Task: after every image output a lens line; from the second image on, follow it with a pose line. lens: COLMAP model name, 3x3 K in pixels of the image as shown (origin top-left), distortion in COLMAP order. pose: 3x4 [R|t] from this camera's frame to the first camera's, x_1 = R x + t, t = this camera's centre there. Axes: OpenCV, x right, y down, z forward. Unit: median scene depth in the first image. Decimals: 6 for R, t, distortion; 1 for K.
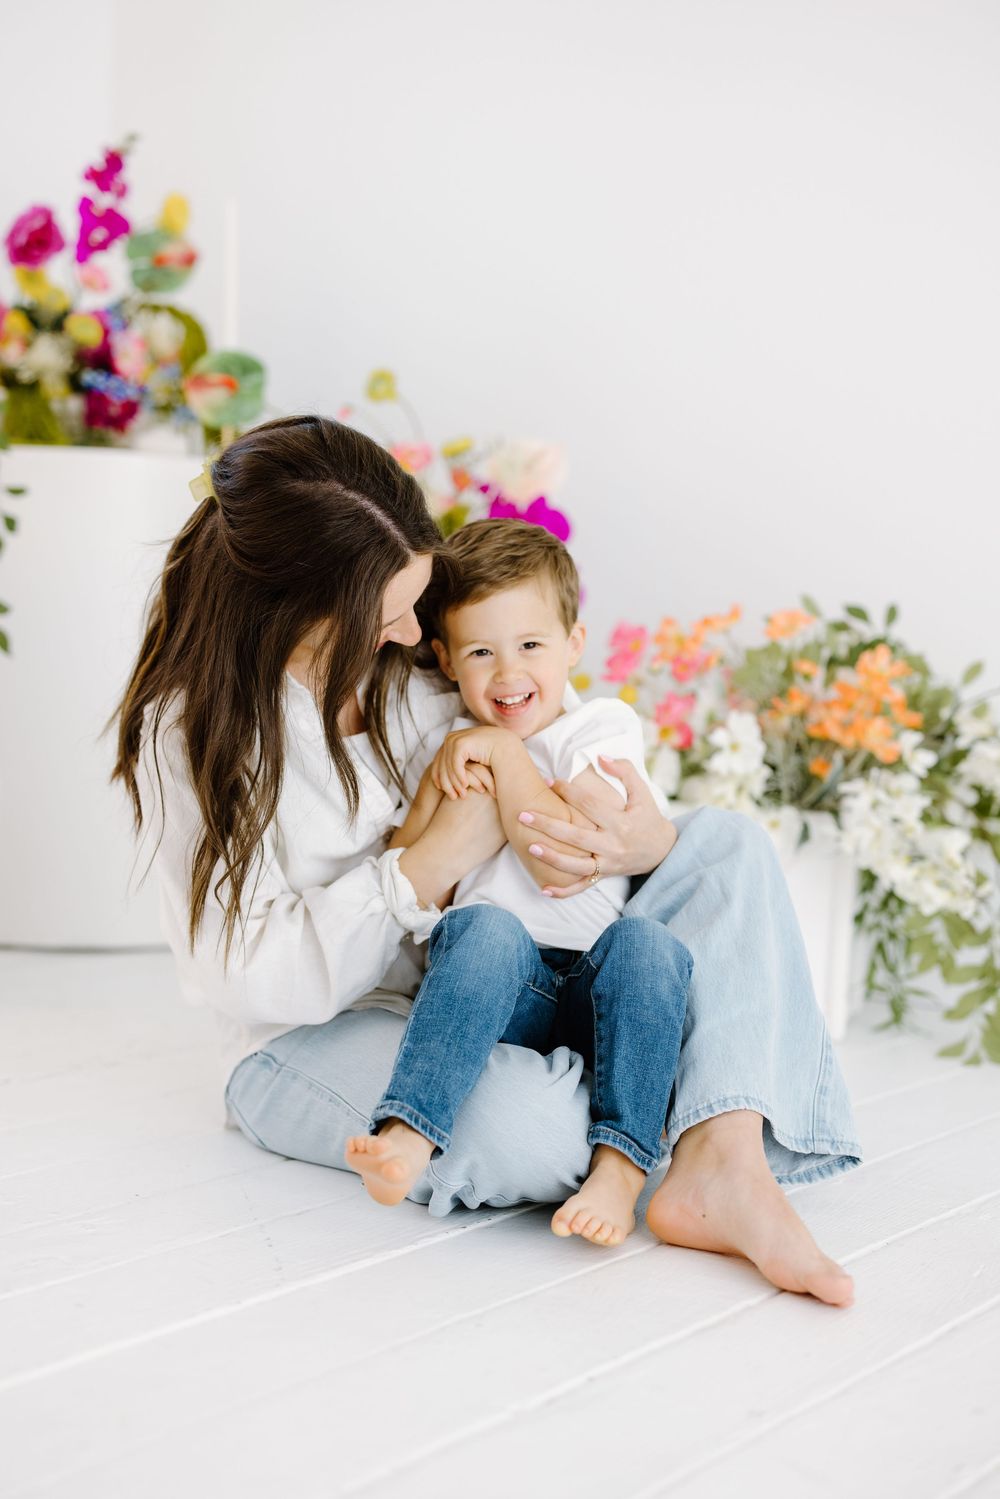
lens RADIAL K [[2166.8, 0, 507.8], [0, 2166.8, 753.3], [0, 0, 1]] dist [-0.017791, 0.008870]
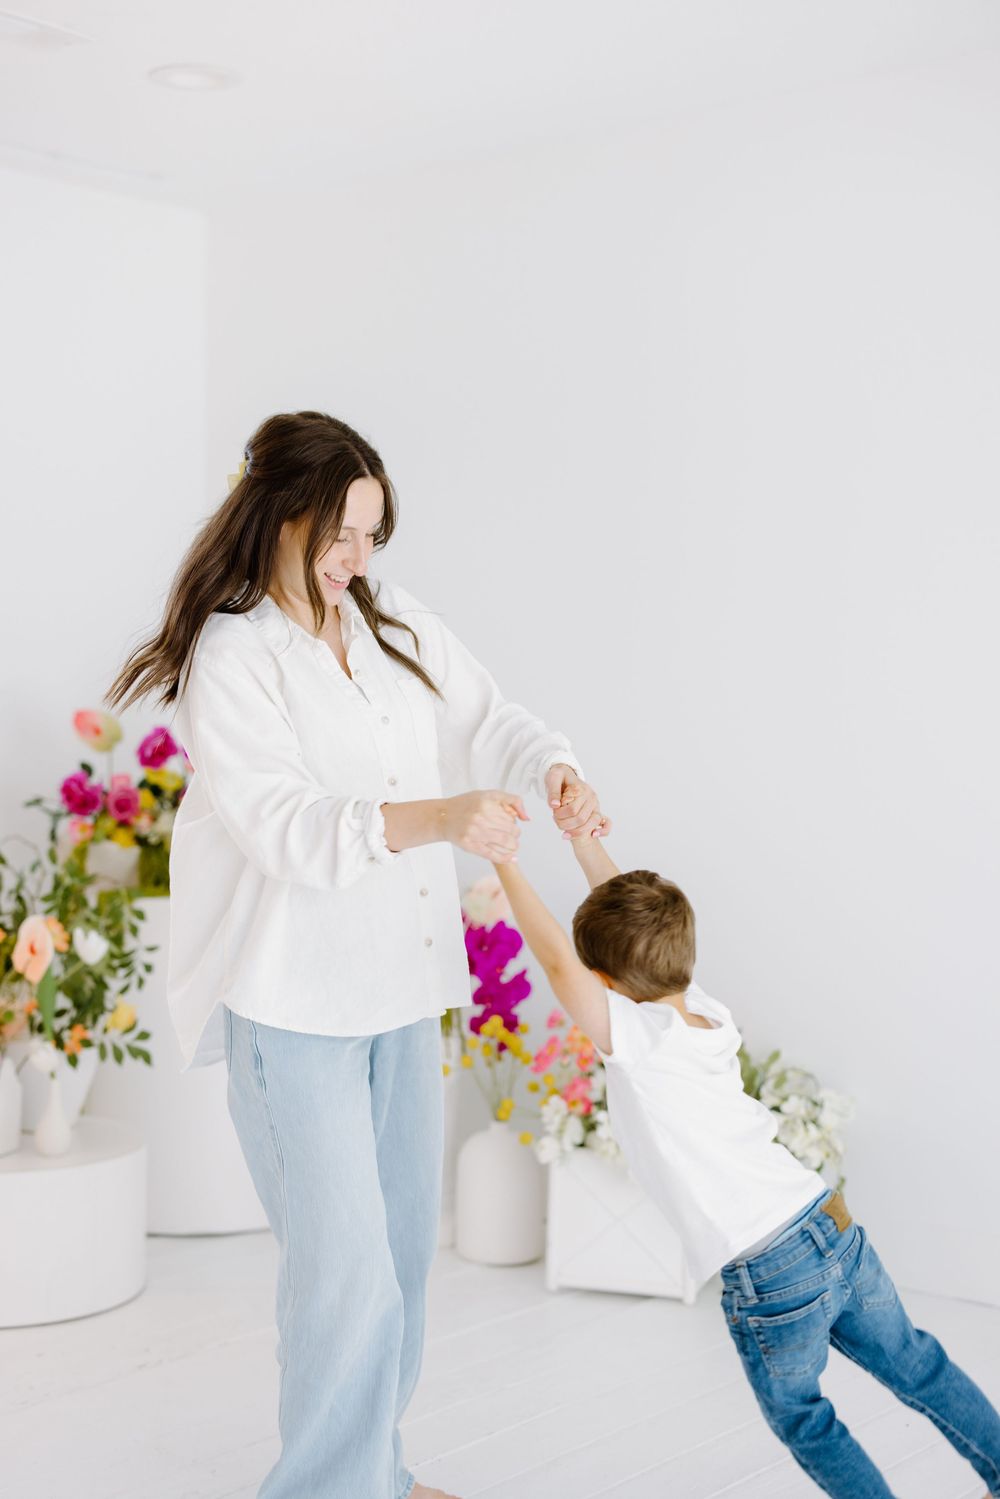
lens RADIAL K [[2128.6, 0, 500.0], [0, 2128.6, 749.5], [0, 0, 1]] dist [-0.009096, 0.099046]
pose [[0.998244, -0.034643, -0.048055, 0.099831], [0.032402, 0.998386, -0.046652, -0.188365], [0.049593, 0.045013, 0.997755, -0.515507]]
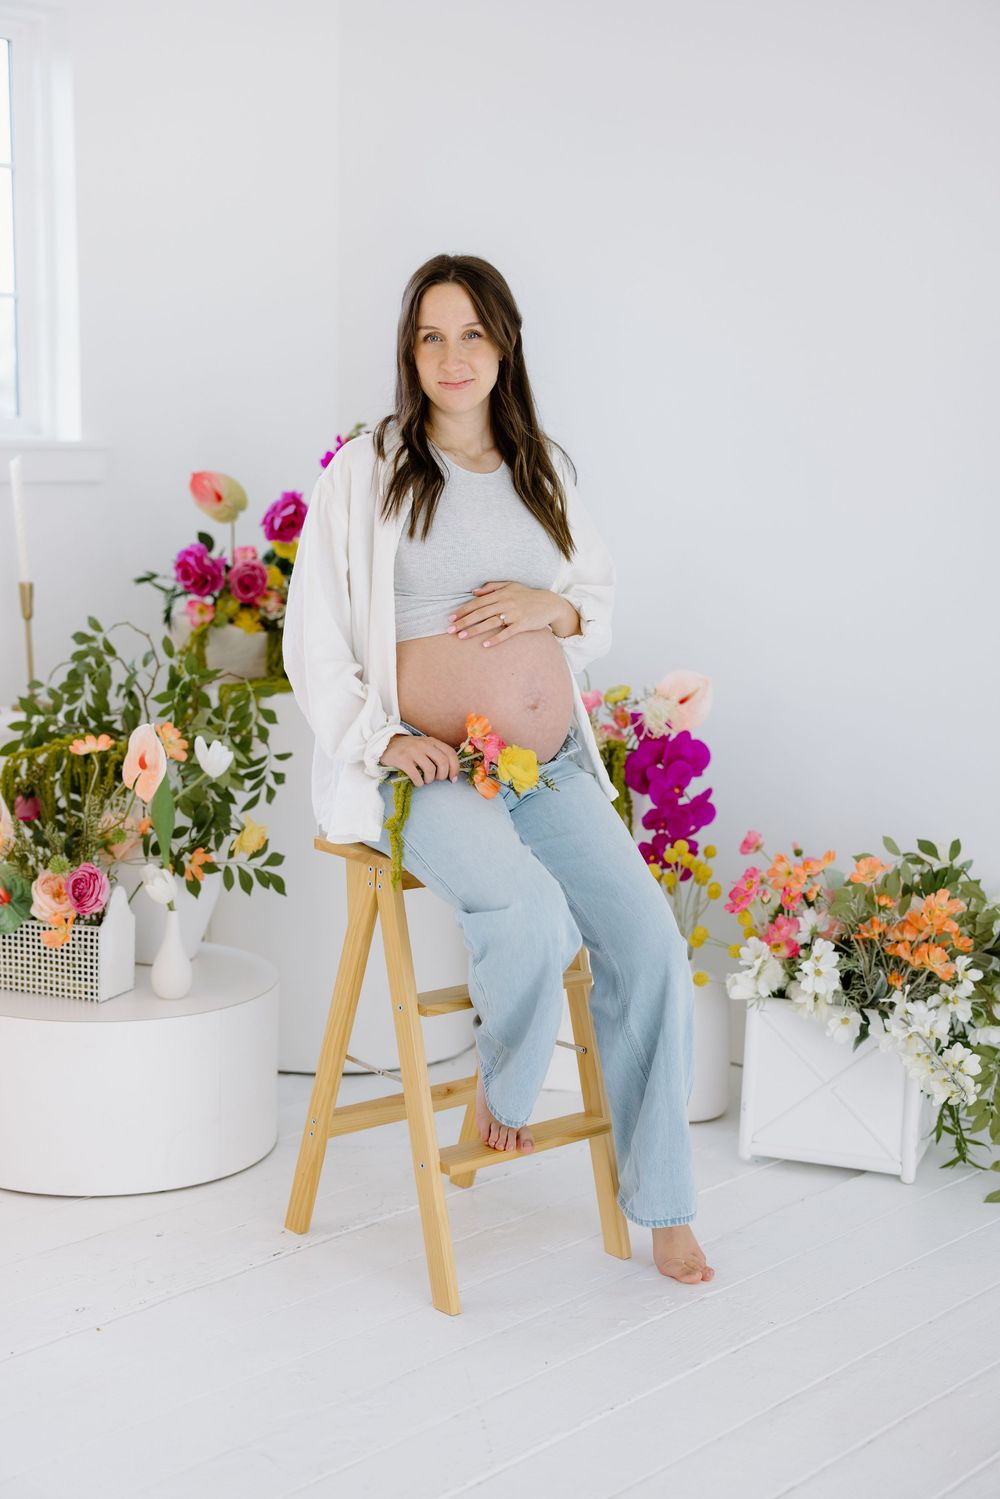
lens RADIAL K [[2128.6, 0, 500.0], [0, 2128.6, 749.5], [0, 0, 1]] dist [-0.009096, 0.099046]
pose [[0.994795, -0.011977, -0.101189, 0.036886], [0.019438, 0.997137, 0.073069, -0.222924], [0.100024, -0.074656, 0.992180, -0.283237]]
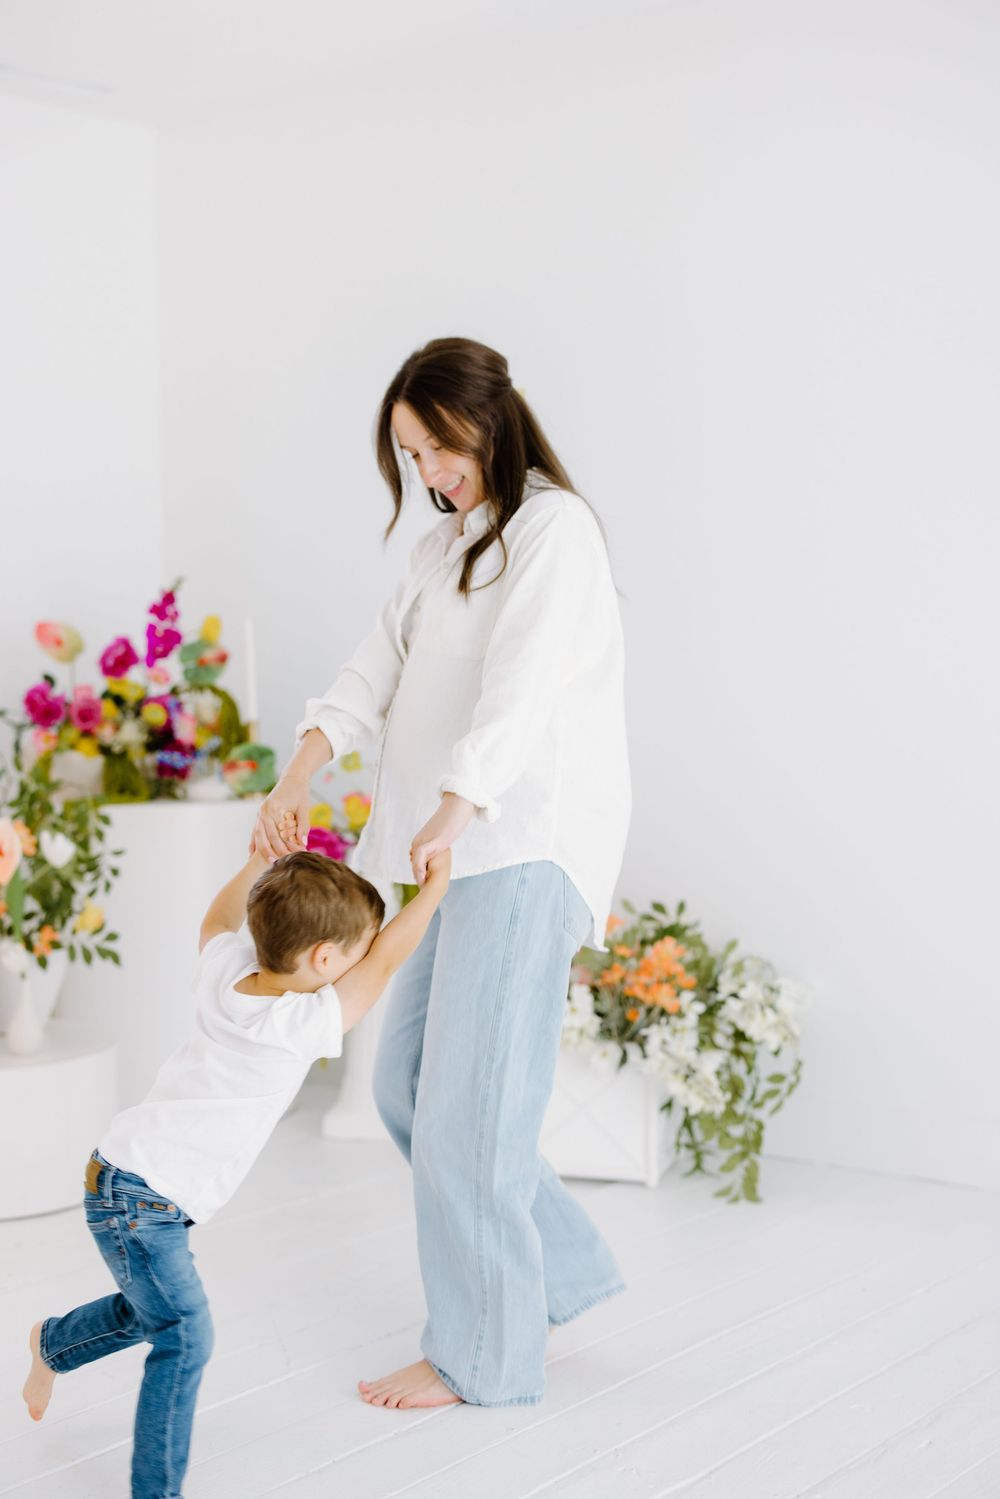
lens RADIAL K [[2128.6, 0, 500.0], [0, 2128.6, 749.5], [0, 0, 1]] dist [-0.009096, 0.099046]
pose [[0.998276, -0.050213, -0.030378, 0.100292], [0.049709, 0.998617, -0.017132, -0.159228], [0.031197, 0.015593, 0.999392, -0.537906]]
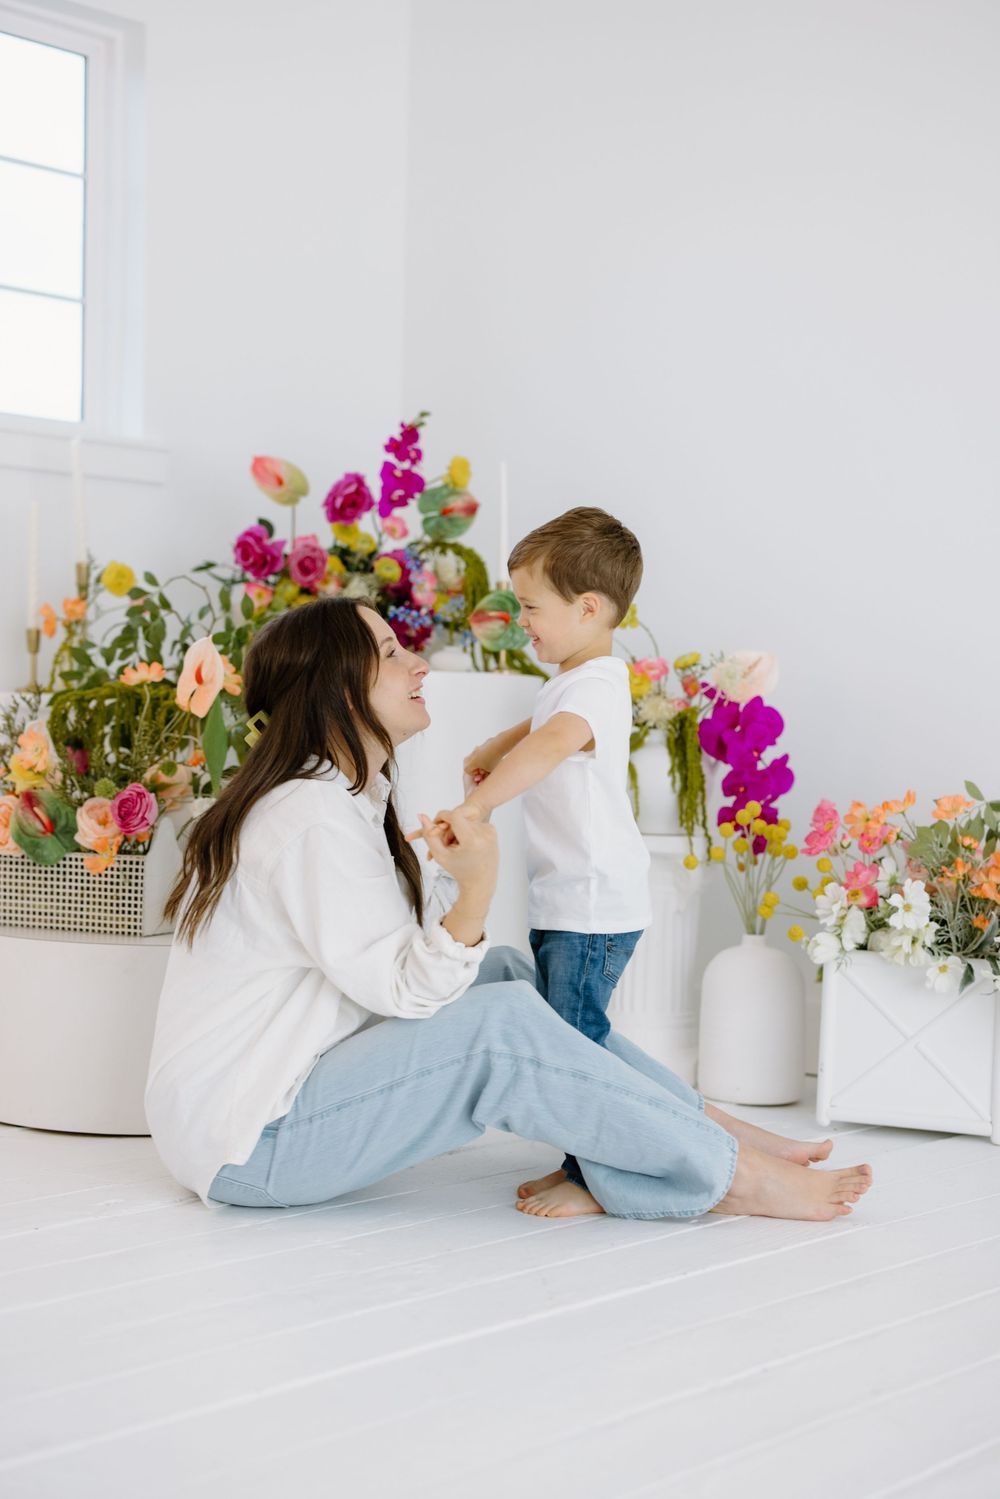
lens RADIAL K [[2128.6, 0, 500.0], [0, 2128.6, 749.5], [0, 0, 1]] dist [-0.009096, 0.099046]
pose [[0.991750, -0.018751, -0.126807, 0.026305], [0.011439, 0.998242, -0.058152, -0.023590], [0.127674, 0.056222, 0.990221, -0.239184]]
